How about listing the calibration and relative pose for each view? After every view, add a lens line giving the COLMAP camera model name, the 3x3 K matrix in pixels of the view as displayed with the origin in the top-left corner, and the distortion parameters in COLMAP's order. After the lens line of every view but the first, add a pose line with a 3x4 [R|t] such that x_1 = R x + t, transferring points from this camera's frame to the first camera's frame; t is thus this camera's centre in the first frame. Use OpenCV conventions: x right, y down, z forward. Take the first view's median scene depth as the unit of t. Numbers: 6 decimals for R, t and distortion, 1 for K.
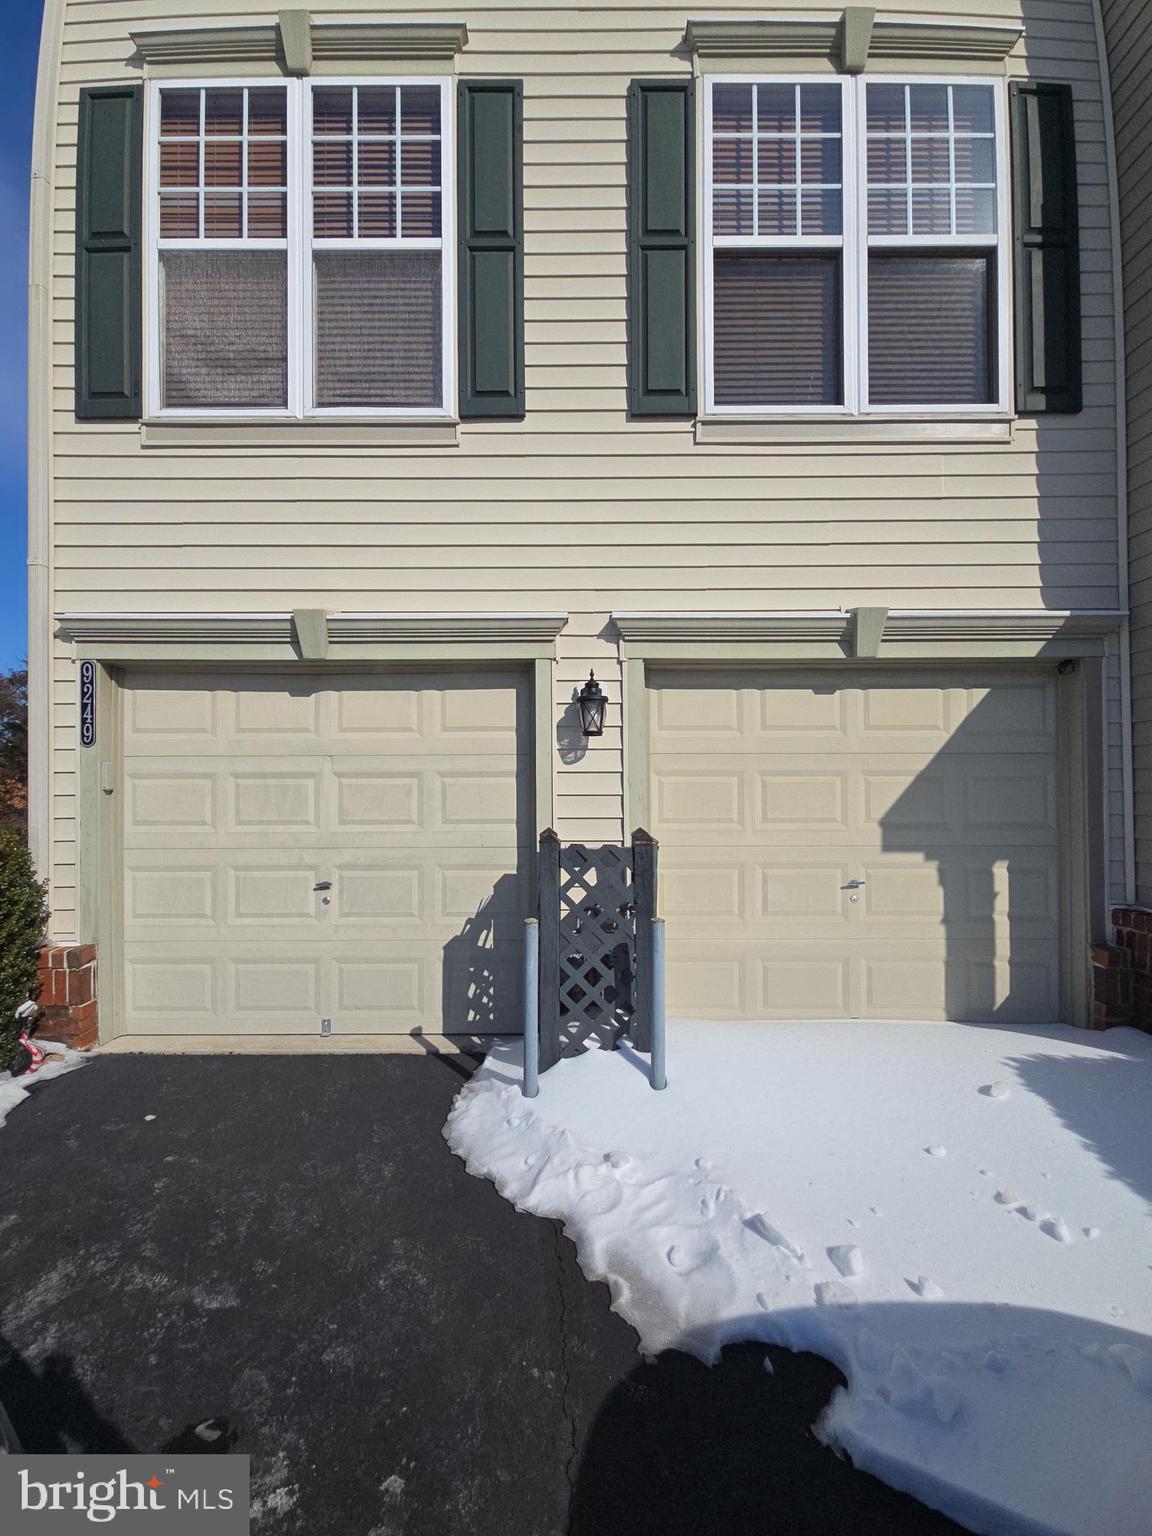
lens RADIAL K [[719.1, 0, 576.0], [0, 719.1, 768.0], [0, 0, 1]] dist [0.001131, -0.000041]
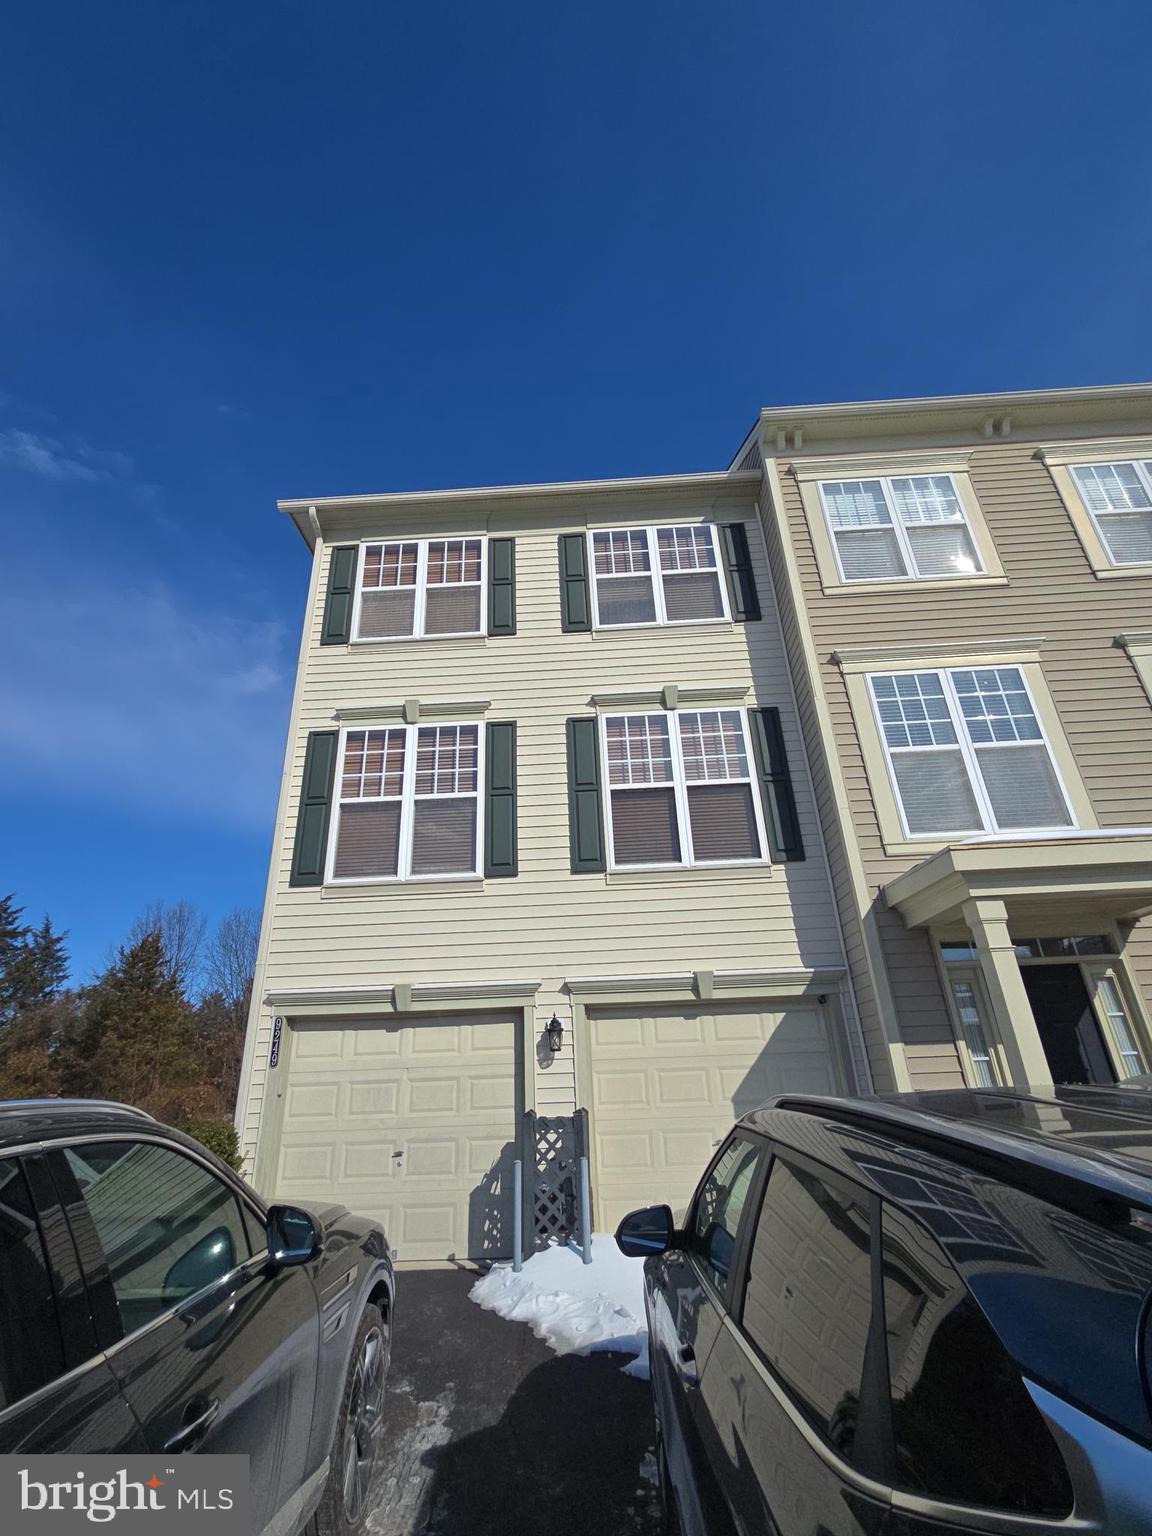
lens RADIAL K [[687.1, 0, 571.5], [0, 687.1, 775.0], [0, 0, 1]] dist [0.000394, 0.000021]
pose [[0.998507, -0.047438, -0.027093, 0.135651], [0.033319, 0.921844, -0.386127, -0.016600], [0.043292, 0.384647, 0.922048, -0.804697]]
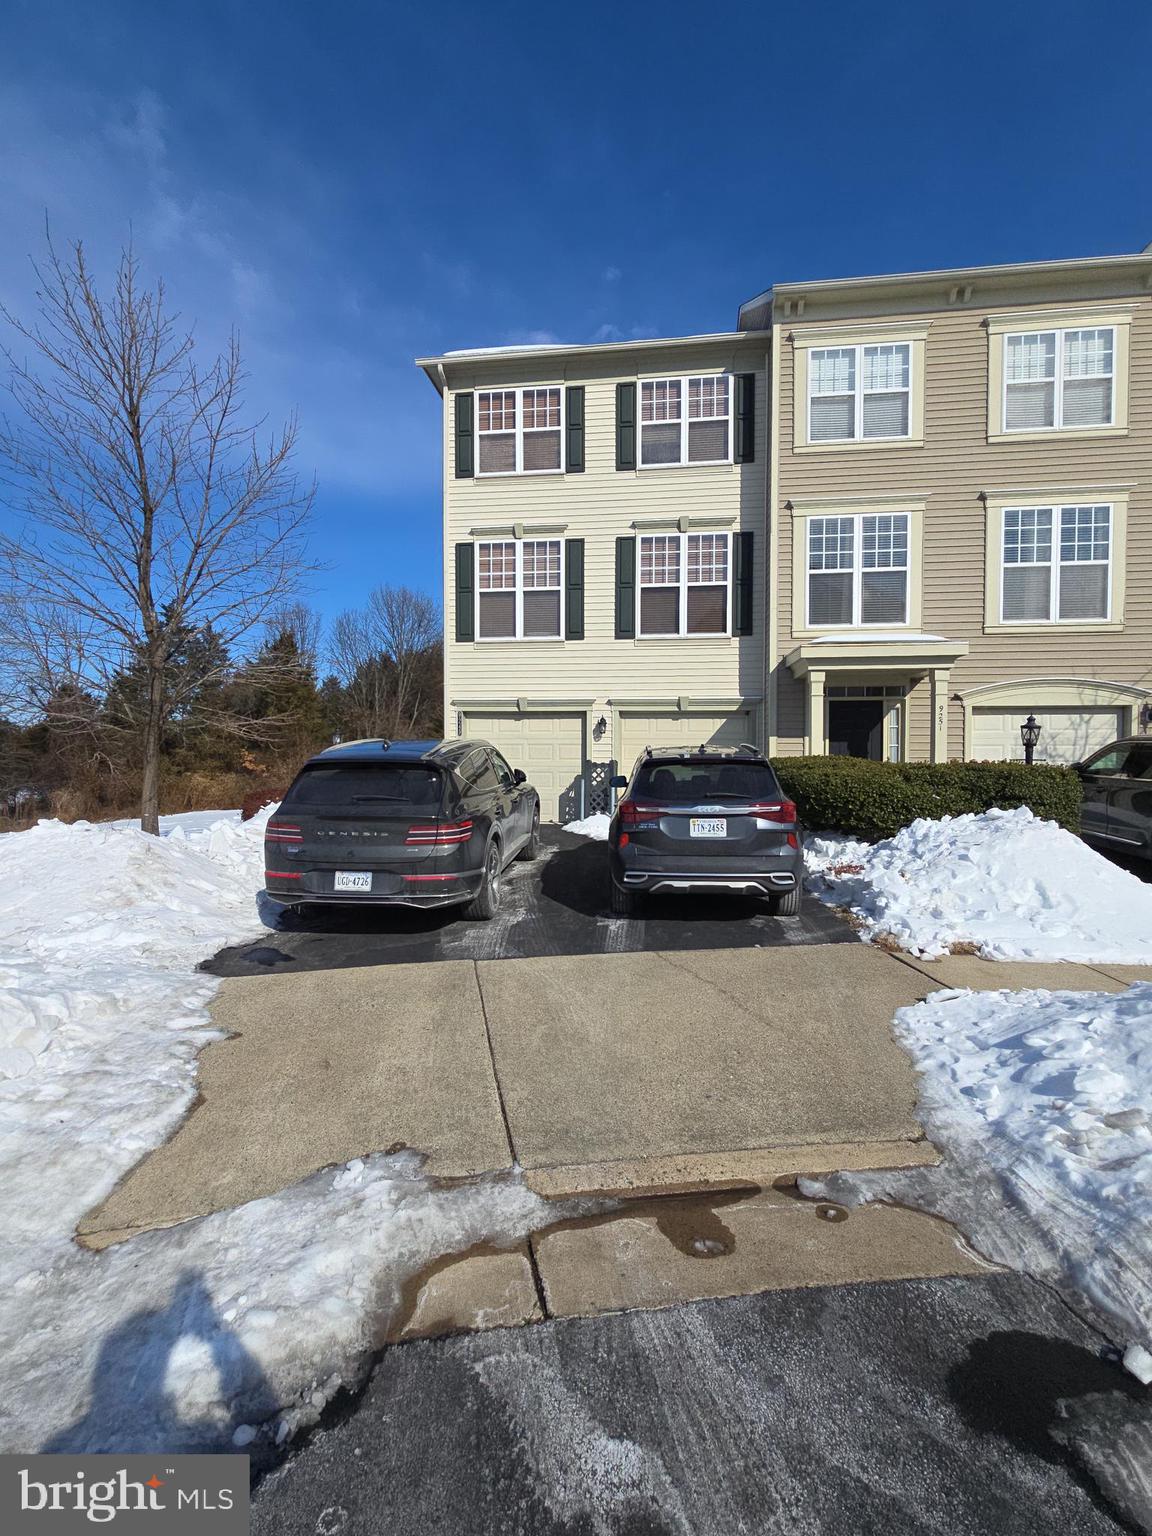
lens RADIAL K [[687.1, 0, 571.5], [0, 687.1, 775.0], [0, 0, 1]] dist [0.000394, 0.000021]
pose [[0.991184, 0.012279, -0.131923, 0.303131], [-0.006361, 0.998958, 0.045187, 0.006283], [0.132340, -0.043950, 0.990229, -2.234433]]
